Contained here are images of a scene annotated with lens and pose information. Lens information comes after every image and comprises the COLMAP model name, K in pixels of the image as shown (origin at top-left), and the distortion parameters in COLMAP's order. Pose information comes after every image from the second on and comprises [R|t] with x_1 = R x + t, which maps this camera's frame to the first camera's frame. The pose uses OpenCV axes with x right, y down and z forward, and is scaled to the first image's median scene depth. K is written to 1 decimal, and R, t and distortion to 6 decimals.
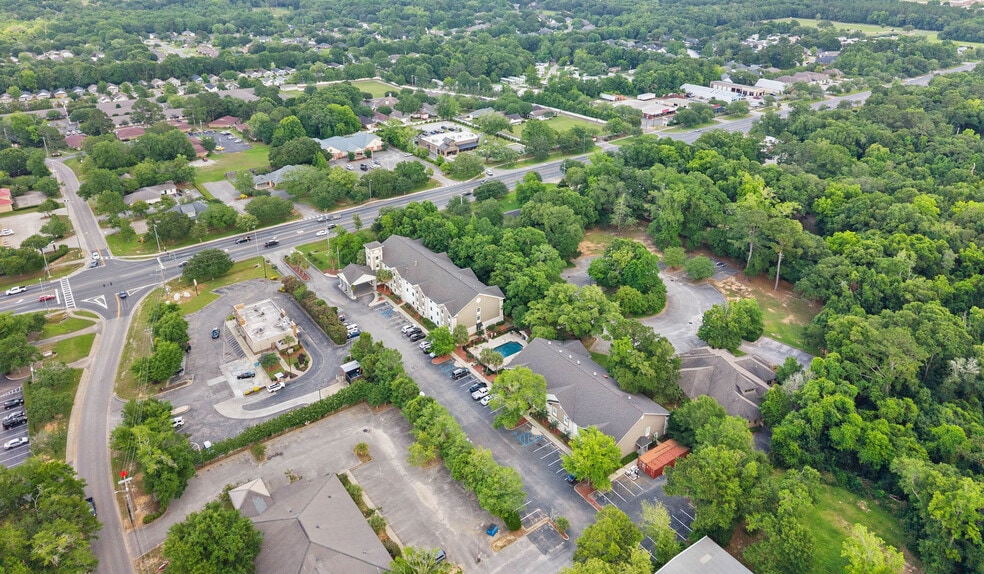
lens RADIAL K [[657.4, 0, 491.1], [0, 657.4, 204.0], [0, 0, 1]] dist [0.040054, -0.042804]
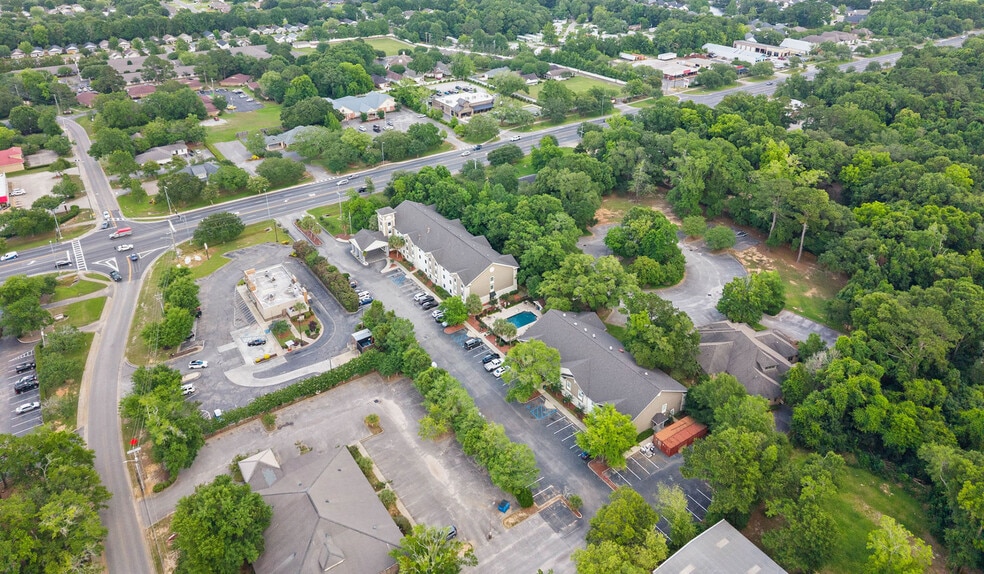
lens RADIAL K [[657.4, 0, 491.1], [0, 657.4, 204.0], [0, 0, 1]] dist [0.040054, -0.042804]
pose [[0.999714, 0.011516, -0.020950, -0.001298], [-0.010181, 0.997976, 0.062772, -0.012154], [0.021631, -0.062540, 0.997808, 0.030175]]
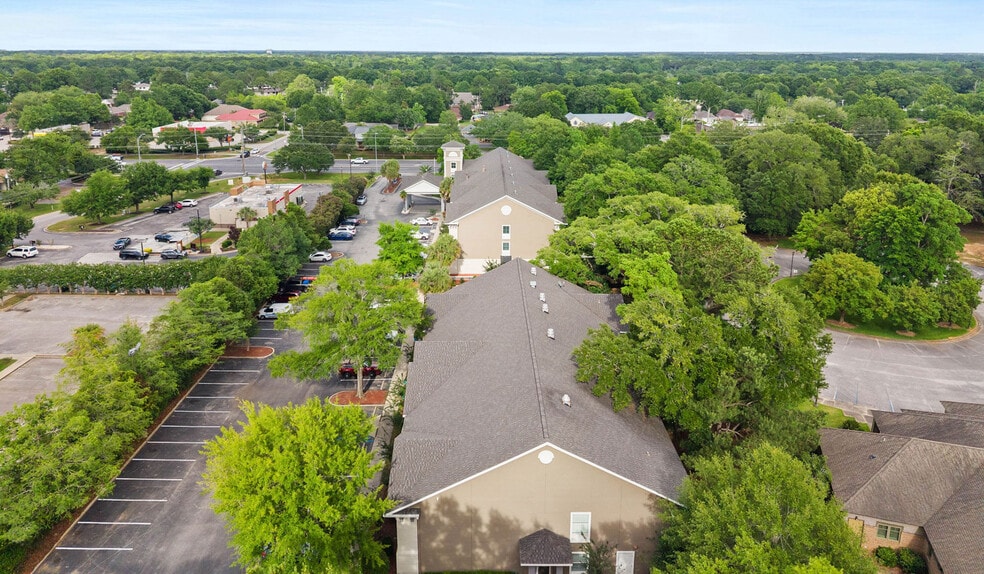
lens RADIAL K [[657.4, 0, 491.1], [0, 657.4, 204.0], [0, 0, 1]] dist [0.040054, -0.042804]
pose [[0.810638, 0.136238, -0.569478, 0.271092], [-0.215063, 0.973856, -0.073159, 0.182959], [0.544623, 0.181779, 0.818744, 0.554748]]
